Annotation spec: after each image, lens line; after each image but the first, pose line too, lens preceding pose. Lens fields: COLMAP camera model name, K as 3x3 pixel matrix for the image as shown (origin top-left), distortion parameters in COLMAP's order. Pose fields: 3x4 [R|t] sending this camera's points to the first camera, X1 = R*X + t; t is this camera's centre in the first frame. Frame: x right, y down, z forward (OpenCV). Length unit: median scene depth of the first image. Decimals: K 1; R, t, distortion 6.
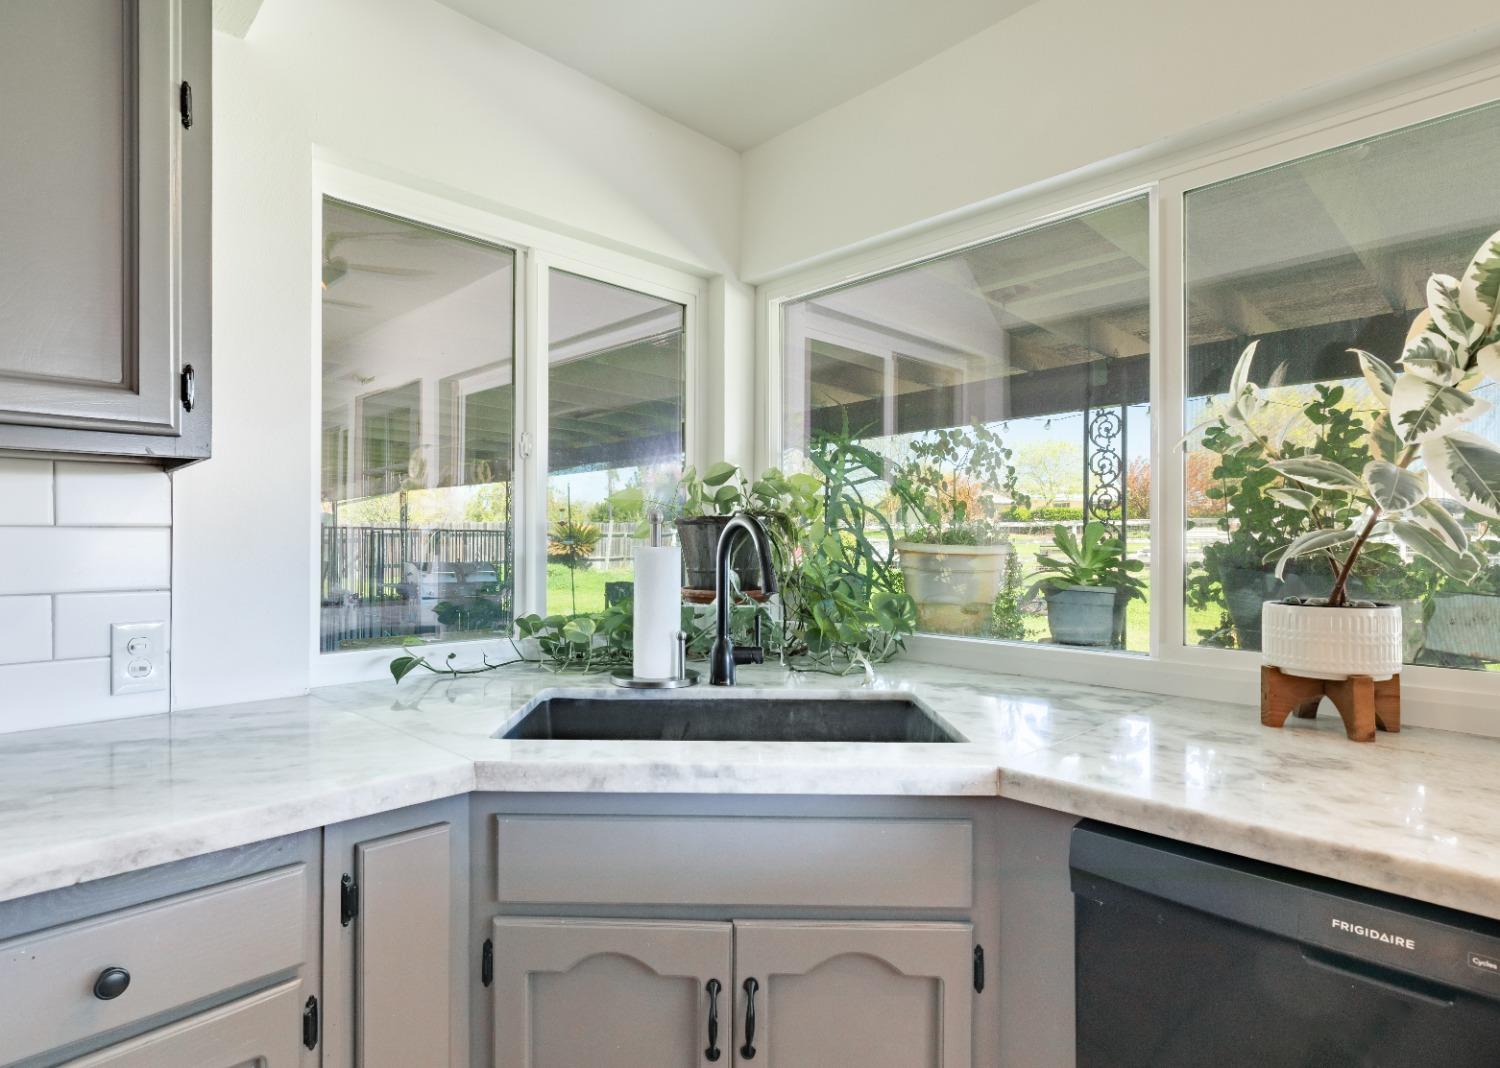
lens RADIAL K [[820.5, 0, 685.8], [0, 820.5, 537.5], [0, 0, 1]] dist [0.001378, -0.000286]
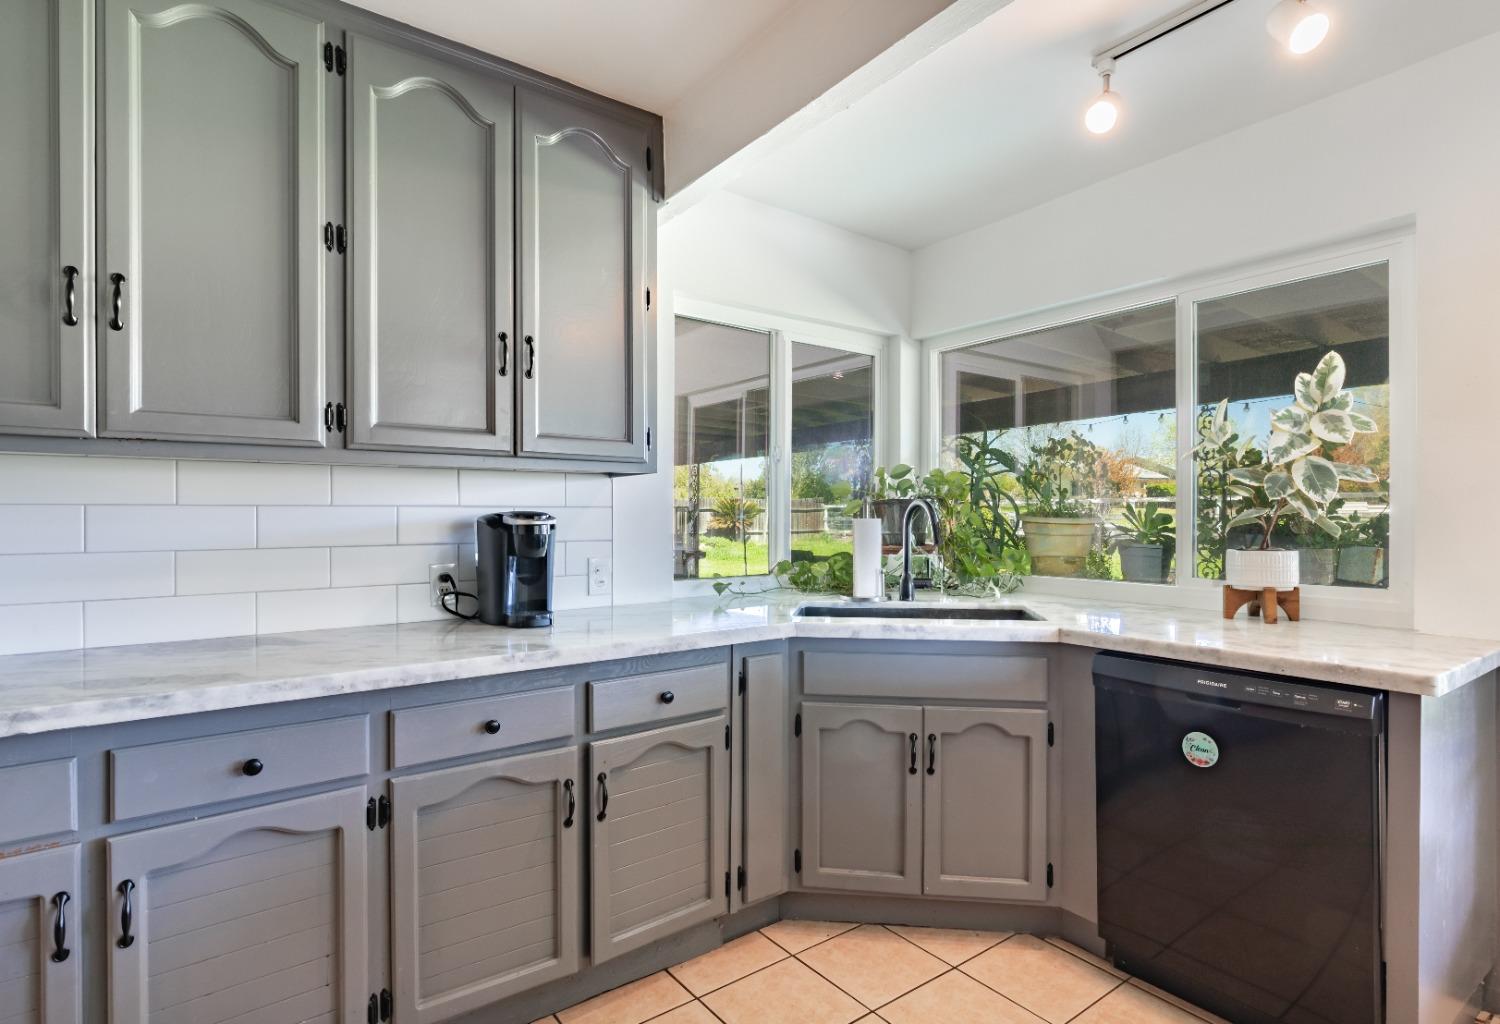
lens RADIAL K [[785.8, 0, 750.0], [0, 785.8, 512.0], [0, 0, 1]] dist [-0.000580, -0.000059]
pose [[0.994302, -0.002033, -0.106579, -0.085984], [0.001964, 0.999998, -0.000751, -0.000776], [0.106580, 0.000537, 0.994304, -0.520218]]
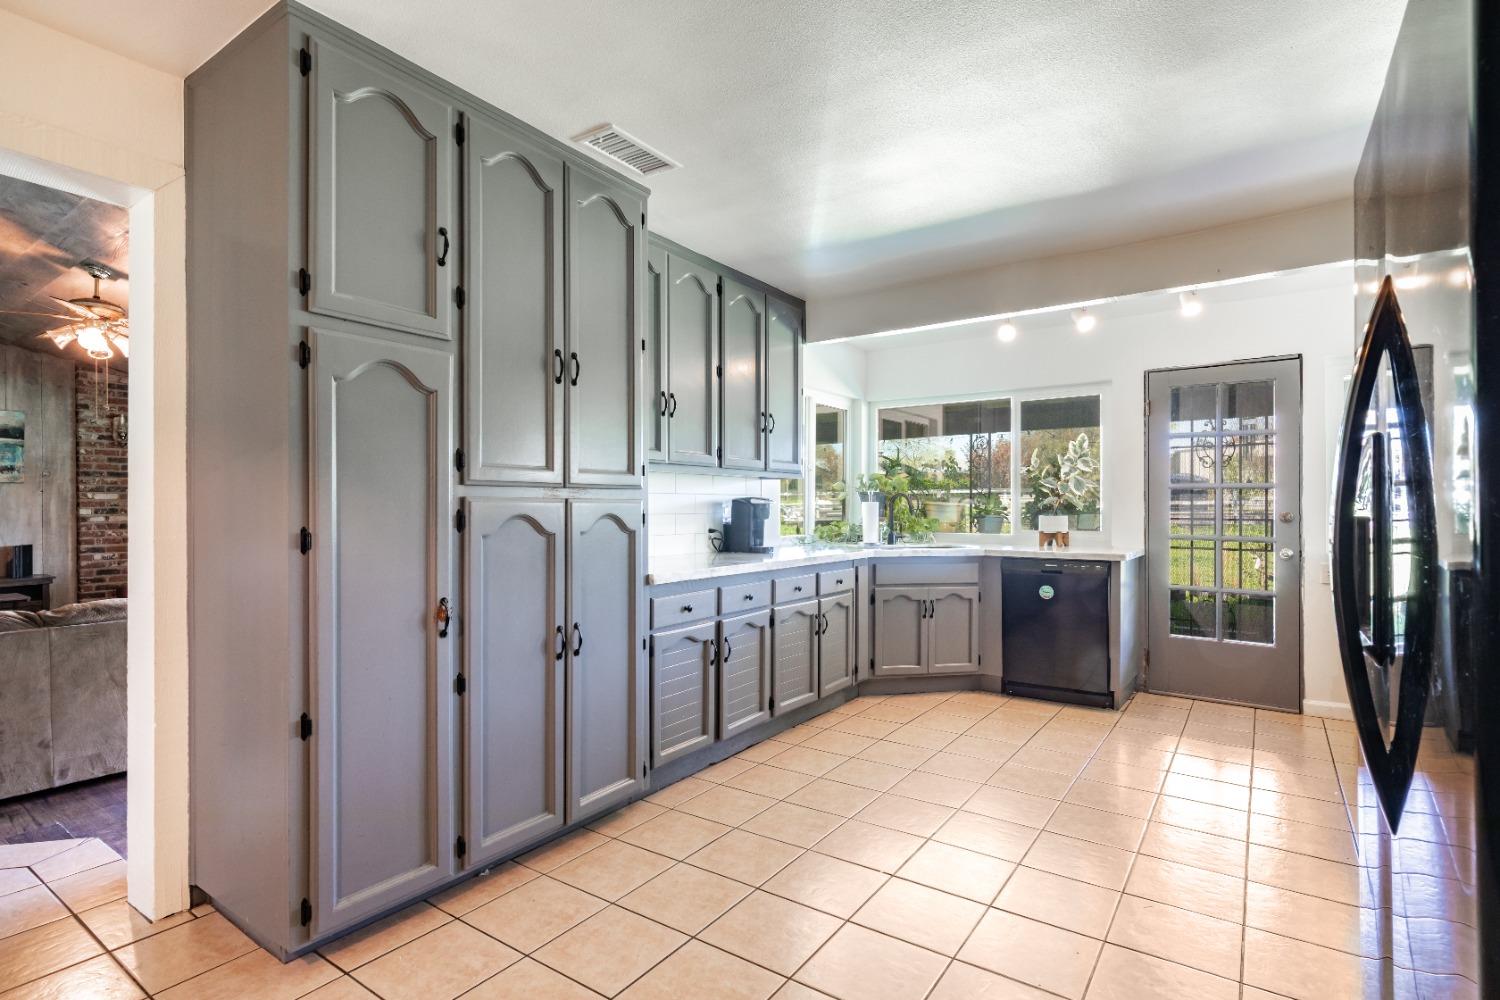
lens RADIAL K [[754.4, 0, 750.0], [0, 754.4, 500.0], [0, 0, 1]] dist [0.000896, 0.000051]
pose [[0.978124, 0.002382, 0.208010, -0.941458], [-0.001279, 0.999984, -0.005439, 0.016659], [-0.208020, 0.005054, 0.978112, -1.505701]]
